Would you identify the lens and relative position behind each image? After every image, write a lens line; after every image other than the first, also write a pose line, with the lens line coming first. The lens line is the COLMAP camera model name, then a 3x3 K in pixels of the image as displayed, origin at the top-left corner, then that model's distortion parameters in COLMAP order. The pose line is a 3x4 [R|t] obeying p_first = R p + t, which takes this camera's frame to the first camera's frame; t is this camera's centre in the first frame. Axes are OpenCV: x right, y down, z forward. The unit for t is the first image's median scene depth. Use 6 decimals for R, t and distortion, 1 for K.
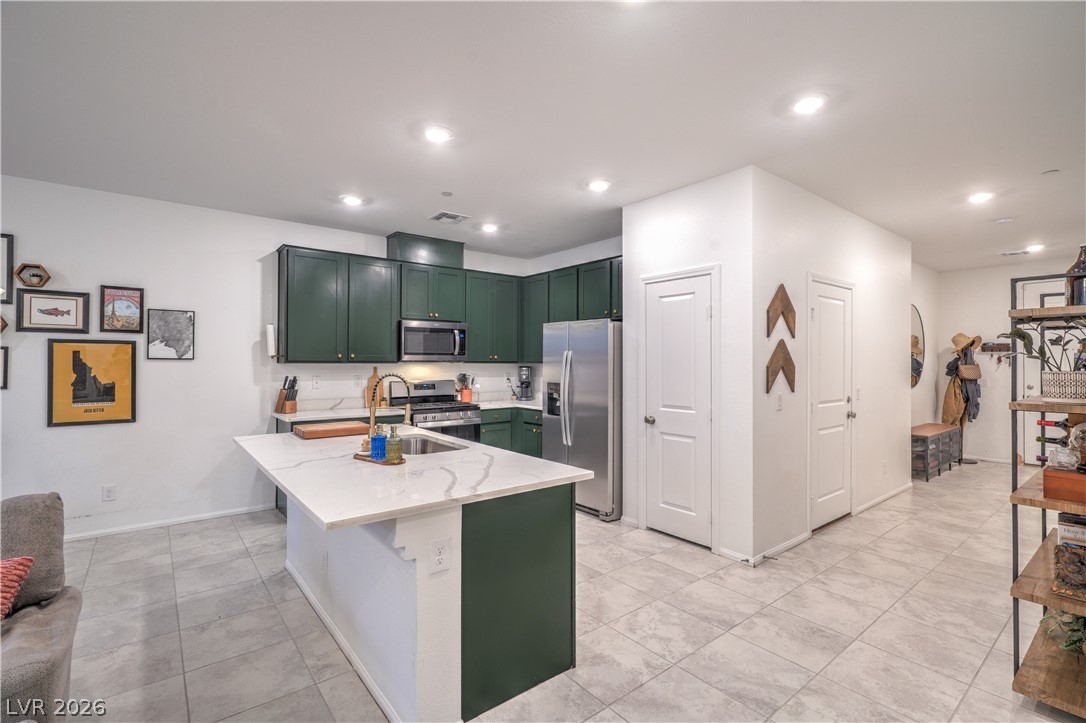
lens RADIAL K [[514.0, 0, 542.5], [0, 514.0, 354.3], [0, 0, 1]] dist [0.002652, 0.000448]
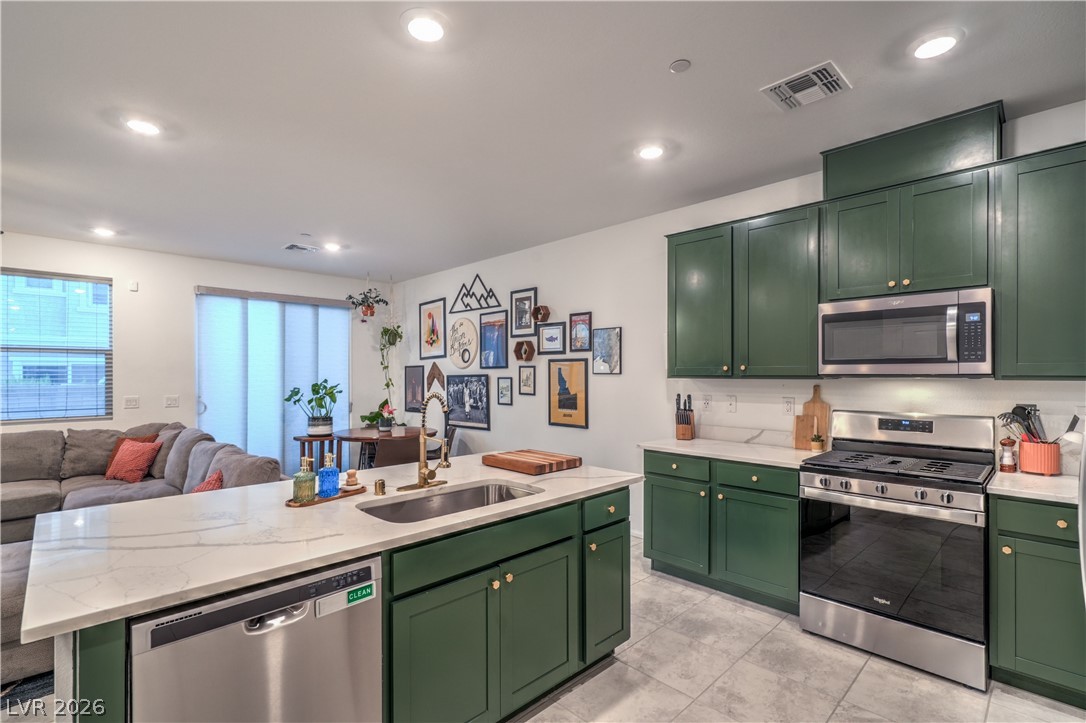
lens RADIAL K [[514.0, 0, 545.2], [0, 514.0, 371.9], [0, 0, 1]] dist [0.002652, 0.000448]
pose [[0.071928, -0.015844, -0.997284, 0.316650], [0.006387, 0.999861, -0.015424, 0.019630], [0.997389, -0.005260, 0.072019, 0.747005]]
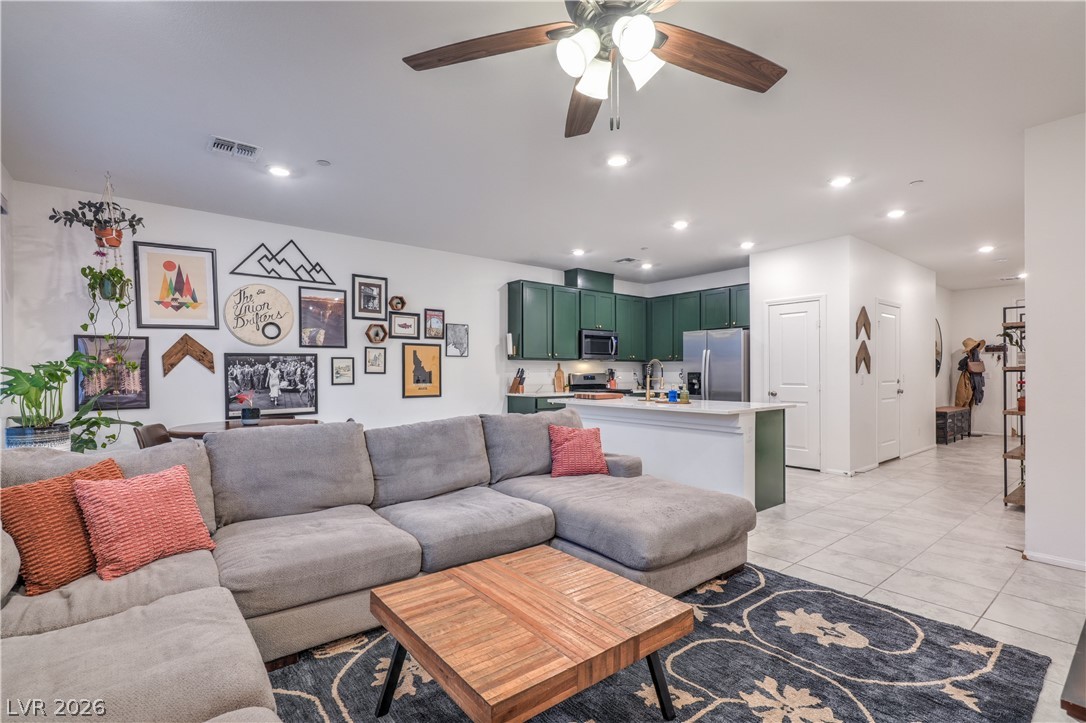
lens RADIAL K [[514.0, 0, 545.0], [0, 514.0, 367.1], [0, 0, 1]] dist [0.002652, 0.000448]
pose [[0.999982, -0.005581, 0.002300, -0.436054], [0.005568, 0.999968, 0.005680, 0.032386], [-0.002332, -0.005667, 0.999981, -0.496176]]
